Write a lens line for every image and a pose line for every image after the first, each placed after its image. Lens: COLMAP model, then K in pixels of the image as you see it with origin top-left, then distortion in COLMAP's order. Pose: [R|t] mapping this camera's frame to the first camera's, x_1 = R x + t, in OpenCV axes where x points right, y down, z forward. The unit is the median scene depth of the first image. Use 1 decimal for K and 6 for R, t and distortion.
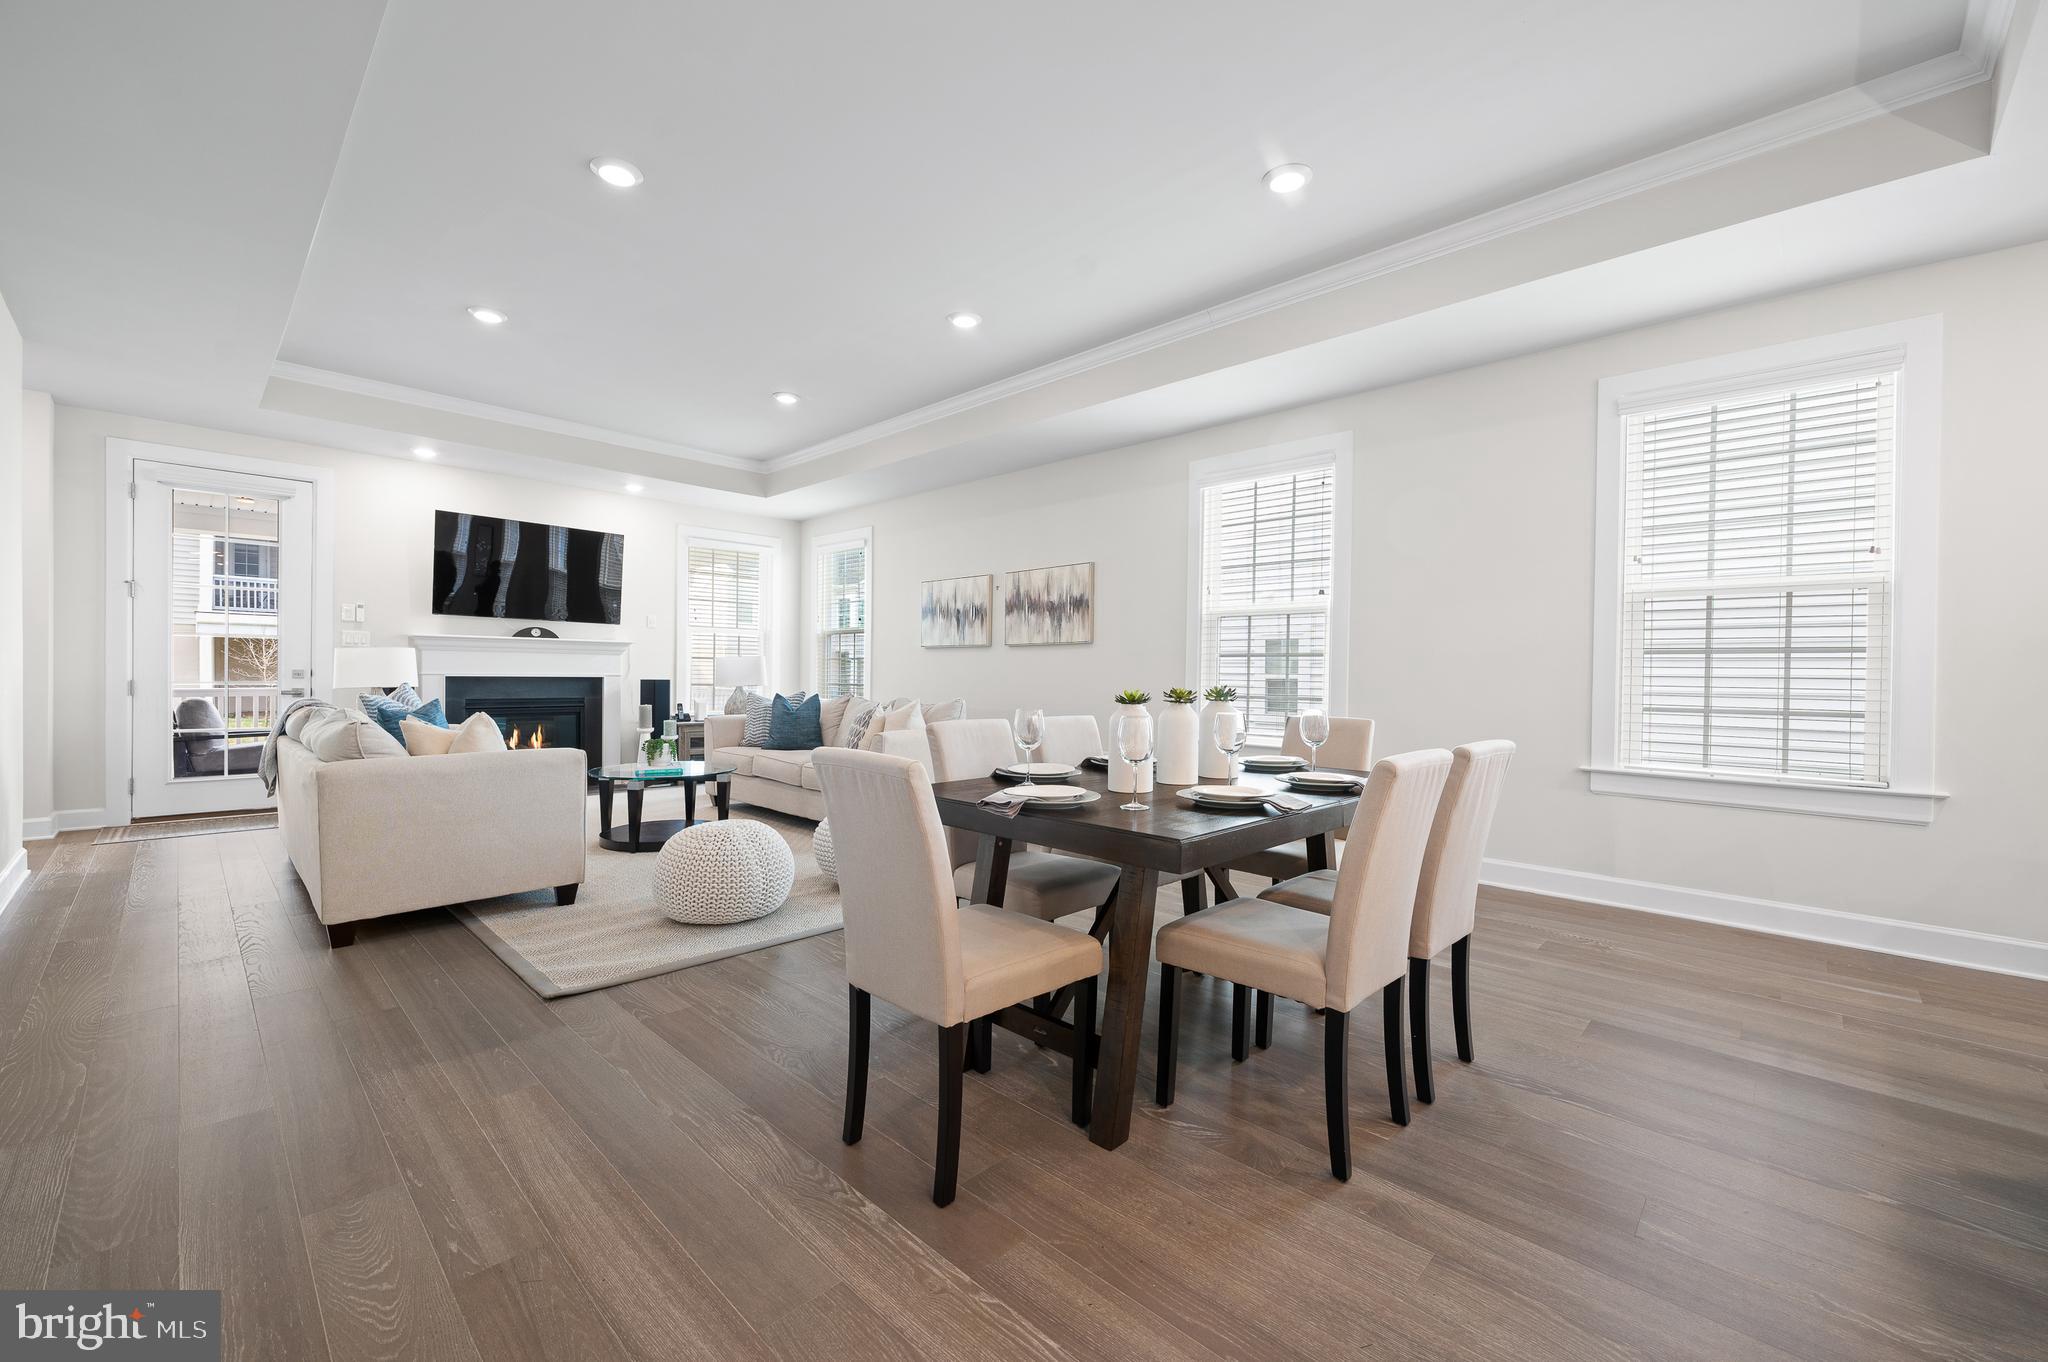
lens RADIAL K [[832.7, 0, 1023.3], [0, 832.7, 684.8], [0, 0, 1]] dist [0.001695, -0.000239]
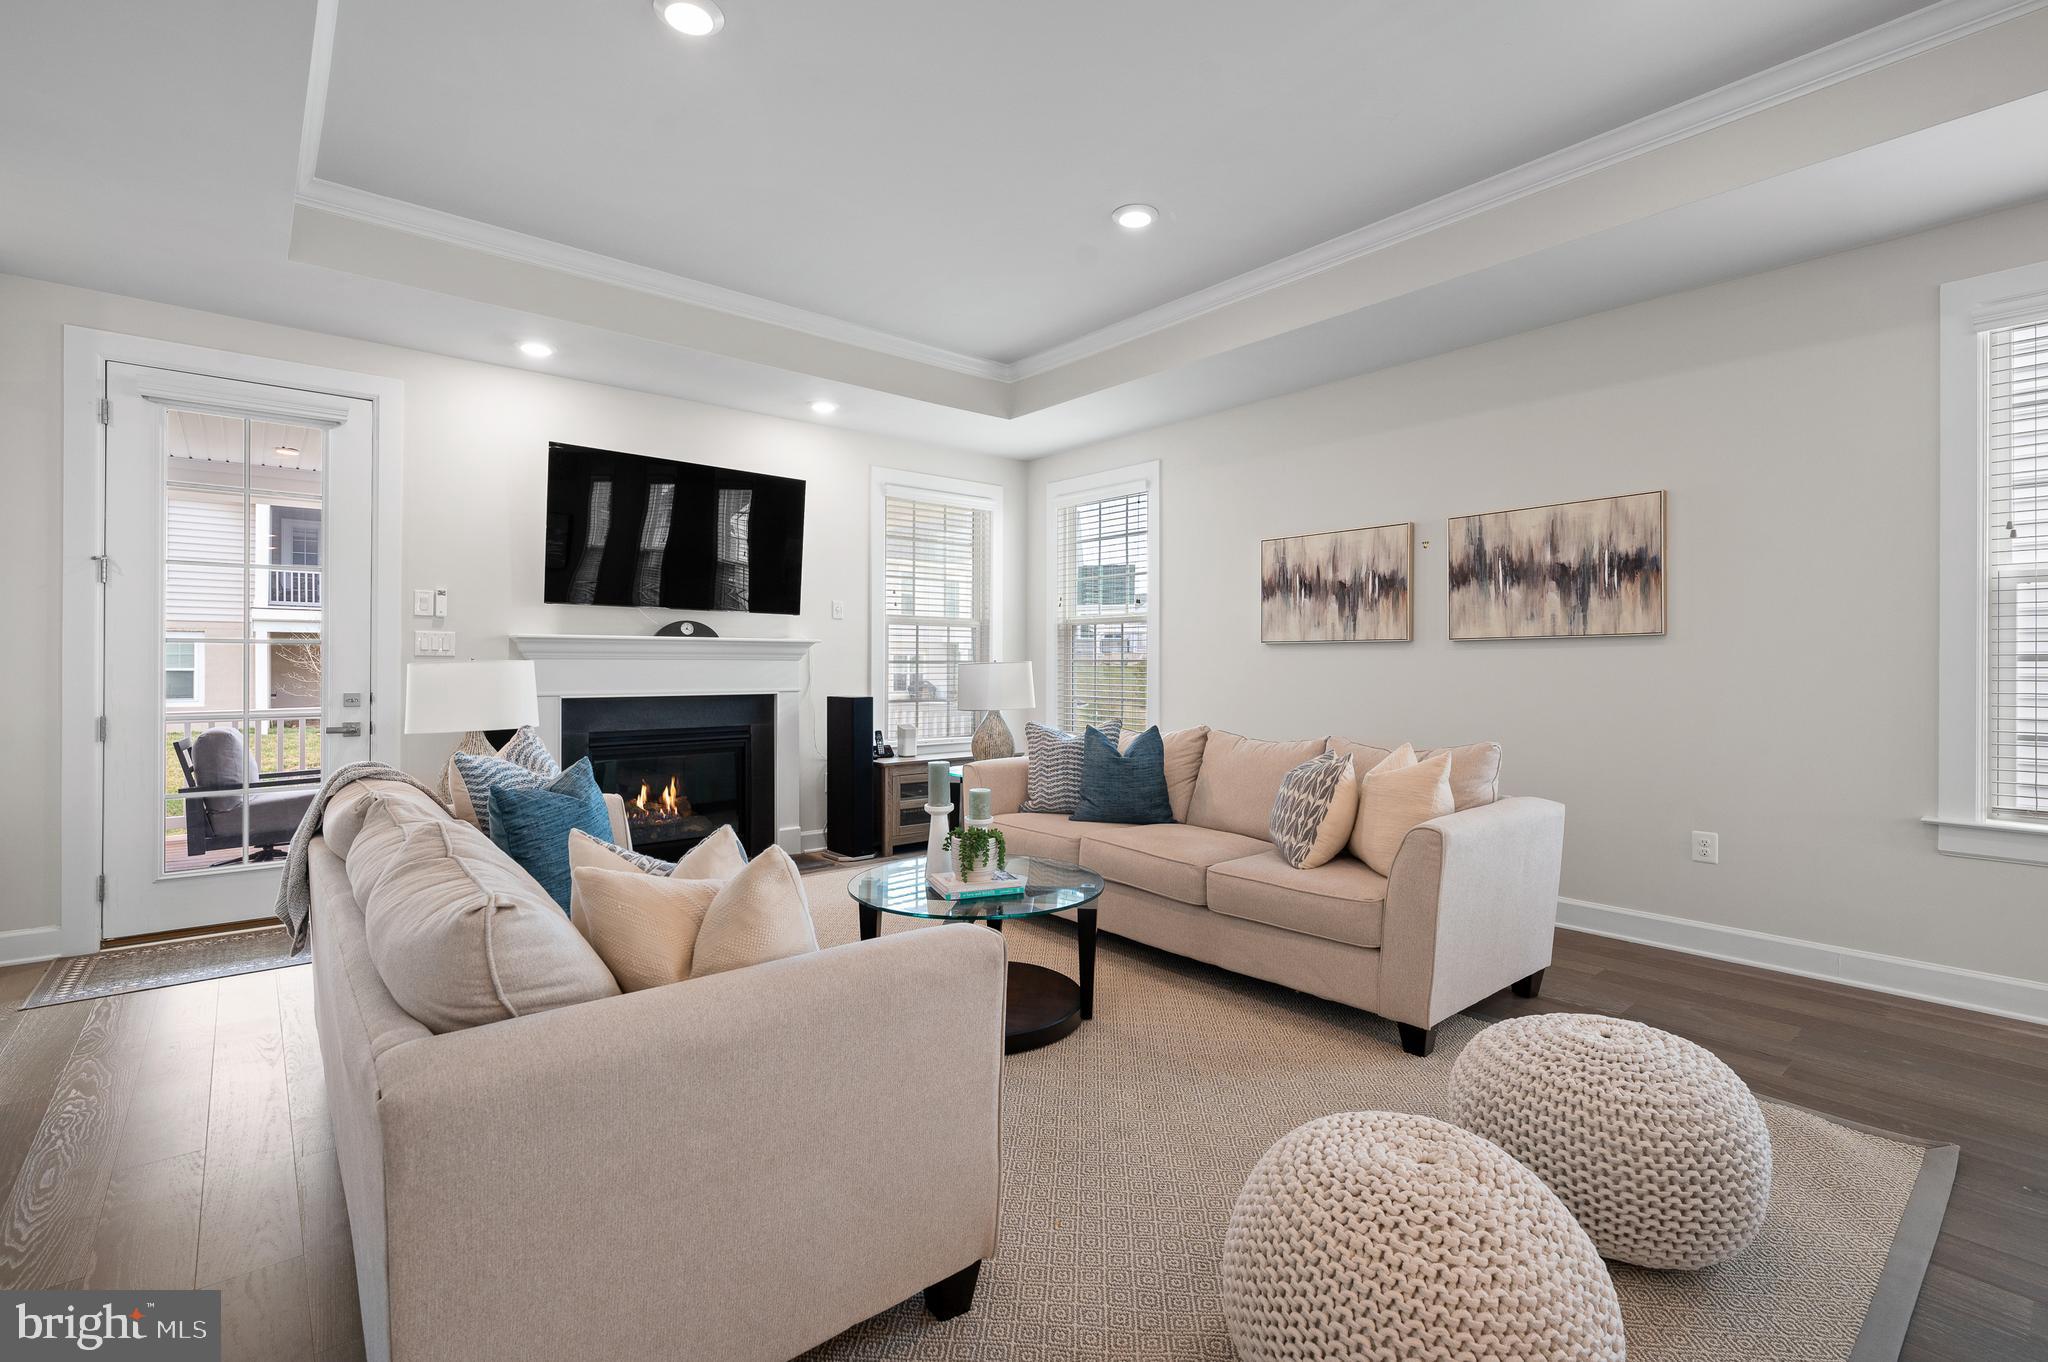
lens RADIAL K [[917.6, 0, 1011.5], [0, 917.6, 666.1], [0, 0, 1]] dist [-0.000249, 0.000855]
pose [[0.995018, -0.009545, -0.099233, -0.288910], [0.008576, 0.999911, -0.010184, -0.026616], [0.099321, 0.009282, 0.995012, 0.340951]]
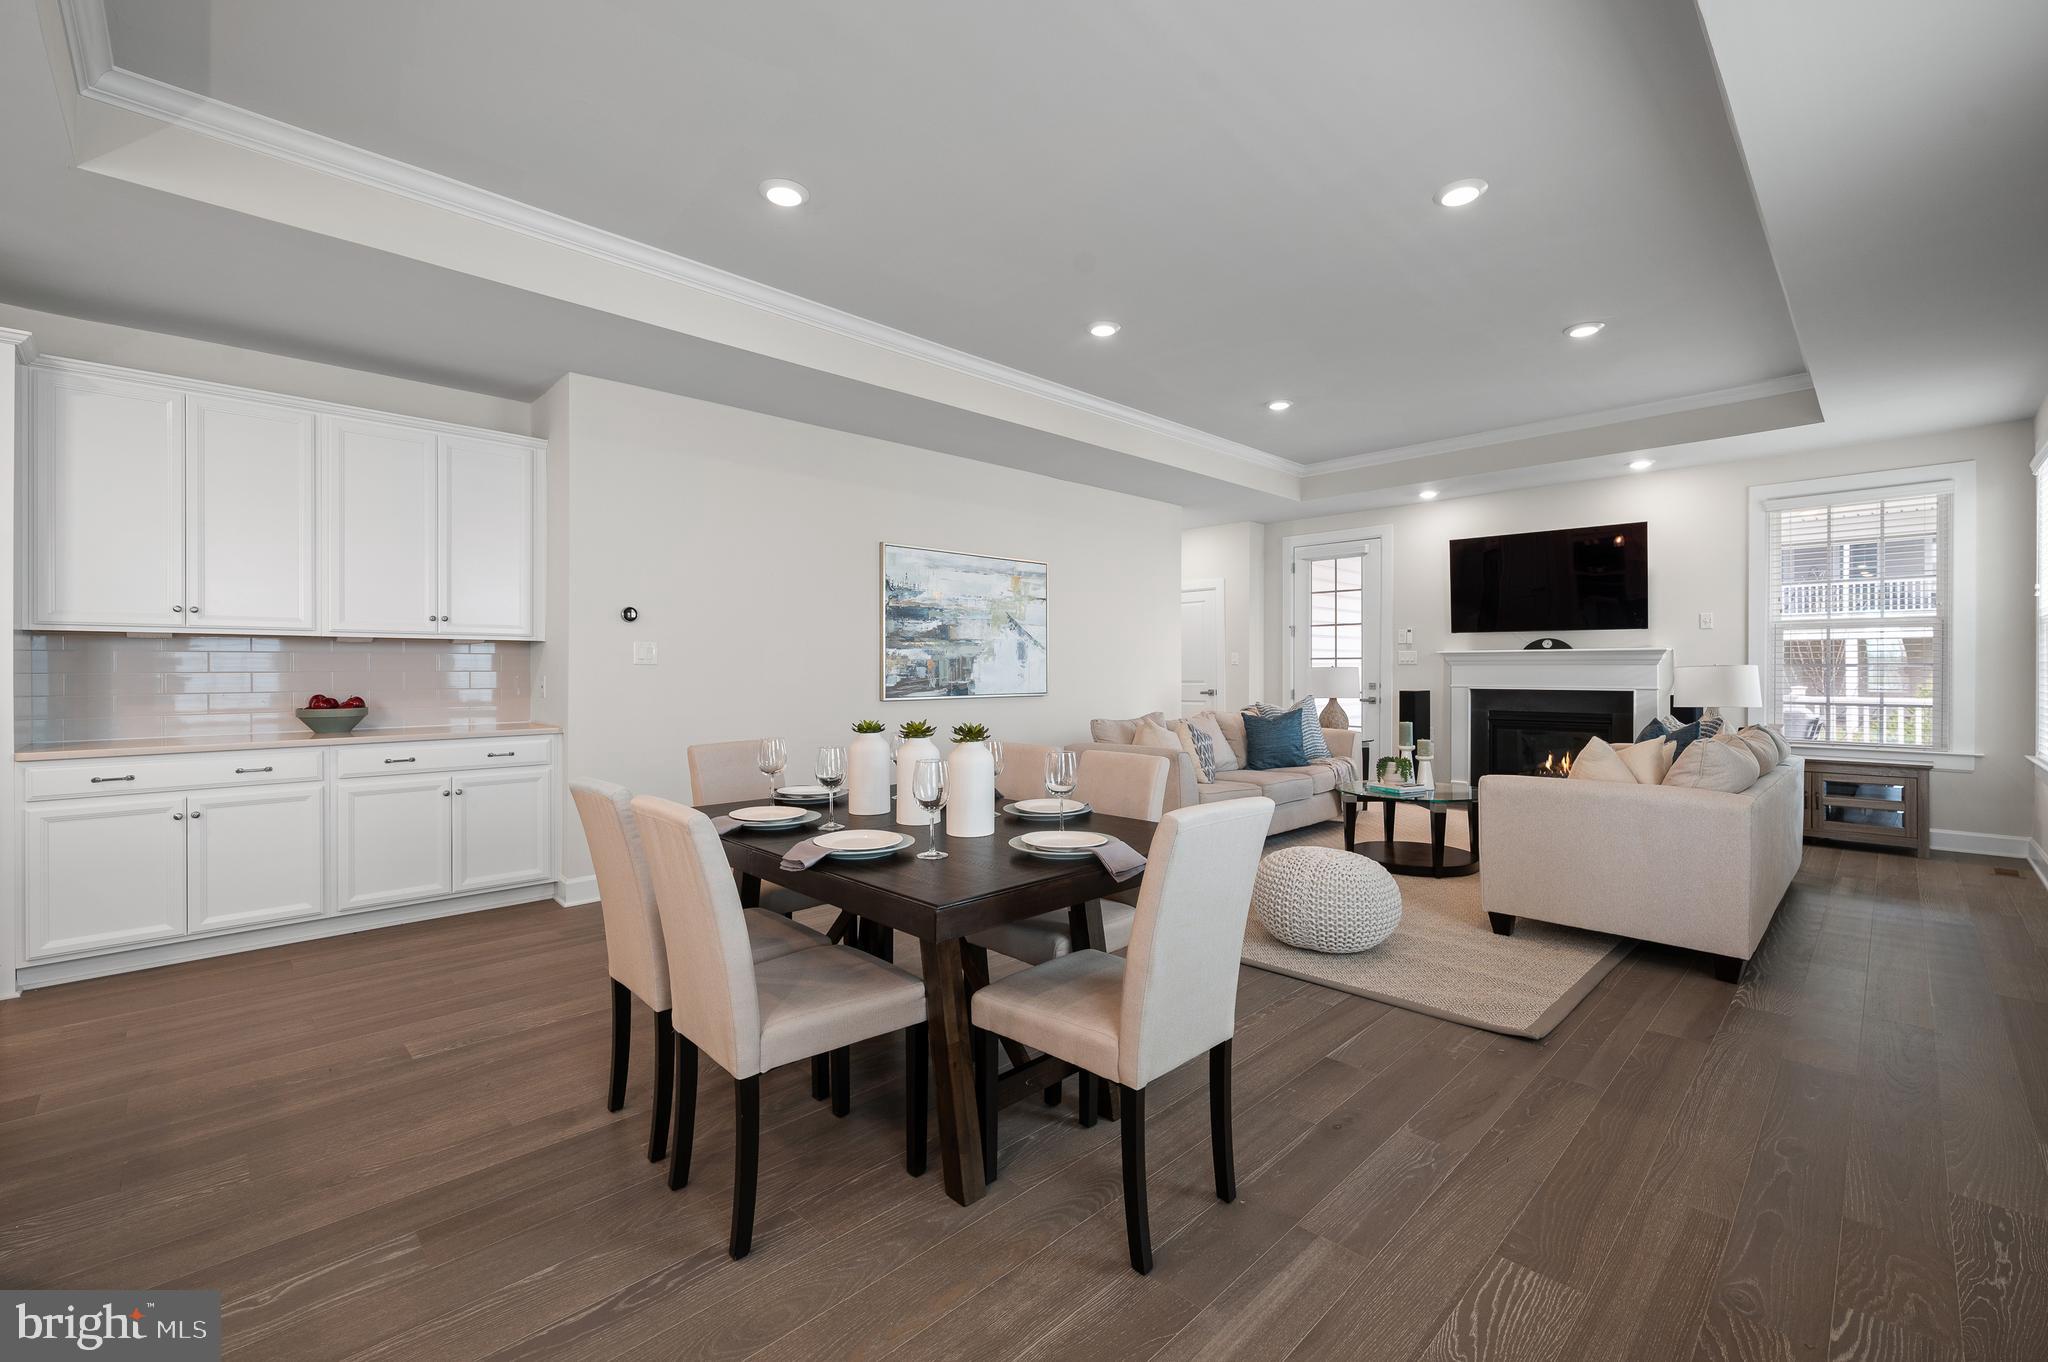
lens RADIAL K [[861.5, 0, 1034.4], [0, 861.5, 670.8], [0, 0, 1]] dist [-0.000801, -0.000007]
pose [[-0.019011, -0.008795, -0.999781, 0.465793], [-0.012162, 0.999889, -0.008565, -0.018278], [0.999745, 0.011996, -0.019116, 0.478556]]
